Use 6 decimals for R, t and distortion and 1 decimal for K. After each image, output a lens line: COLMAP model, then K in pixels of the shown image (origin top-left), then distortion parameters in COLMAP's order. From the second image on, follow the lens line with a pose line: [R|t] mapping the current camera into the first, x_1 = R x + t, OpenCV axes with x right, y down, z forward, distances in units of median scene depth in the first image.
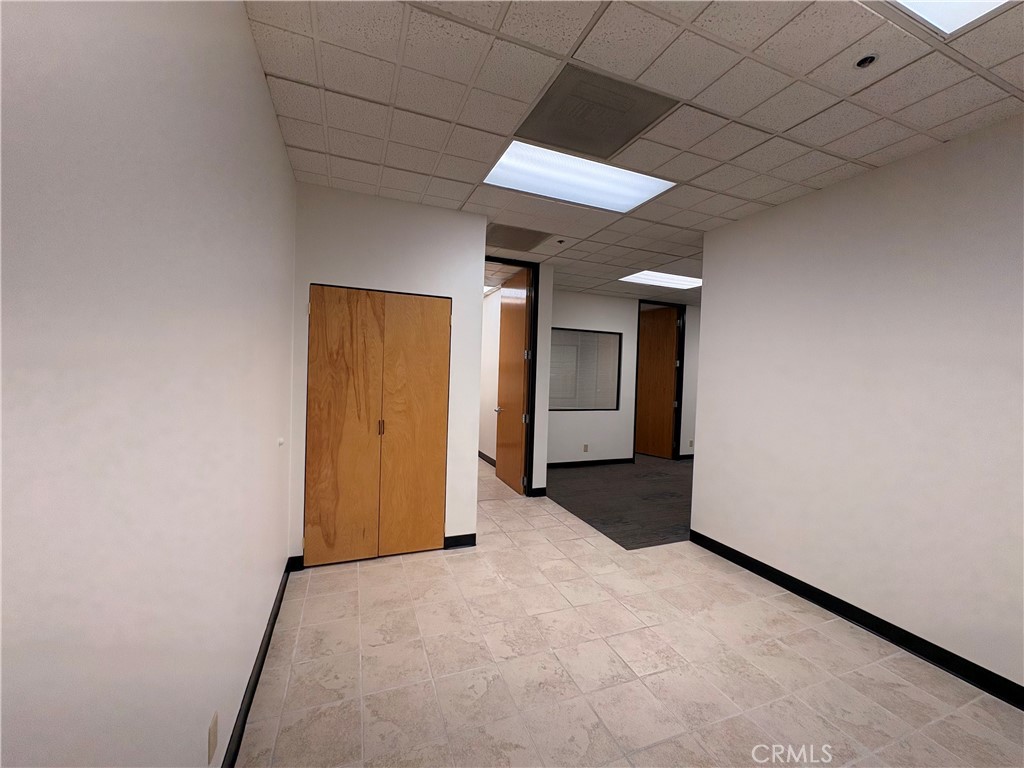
lens RADIAL K [[410.3, 0, 512.0], [0, 410.3, 384.0], [0, 0, 1]] dist [-0.001584, -0.000075]
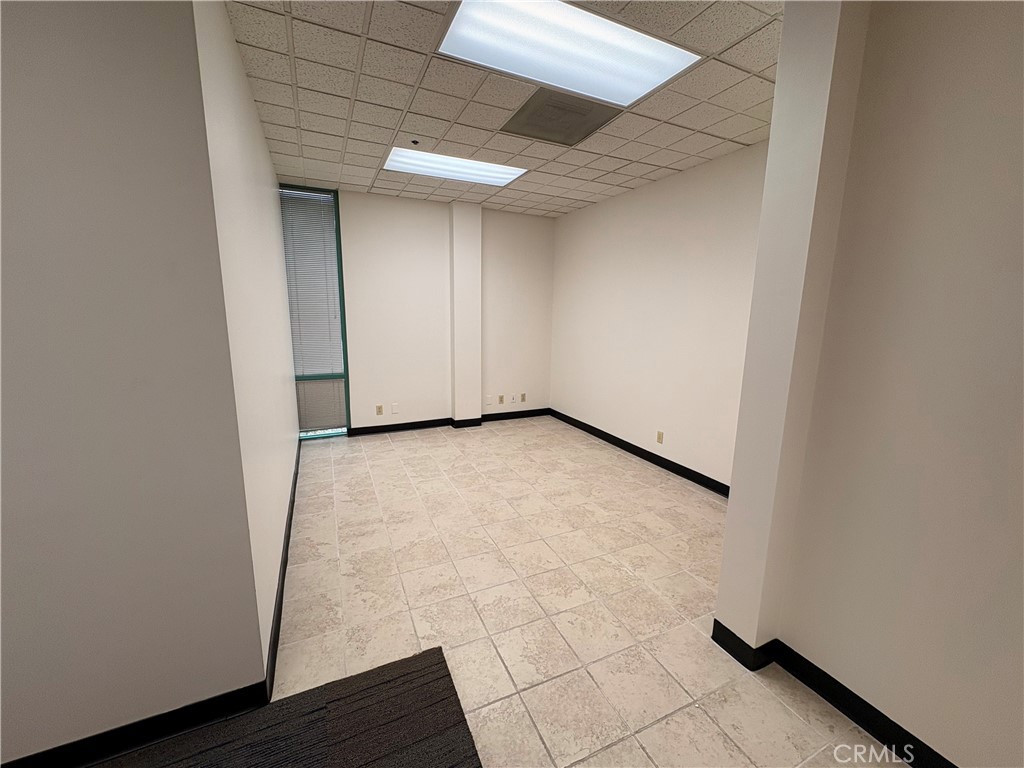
lens RADIAL K [[408.8, 0, 512.0], [0, 408.8, 384.0], [0, 0, 1]] dist [-0.000348, 0.000026]
pose [[-0.997147, -0.035843, -0.066428, 0.310267], [-0.048830, 0.977417, 0.205599, -0.064113], [0.057559, 0.208256, -0.976379, 1.922215]]
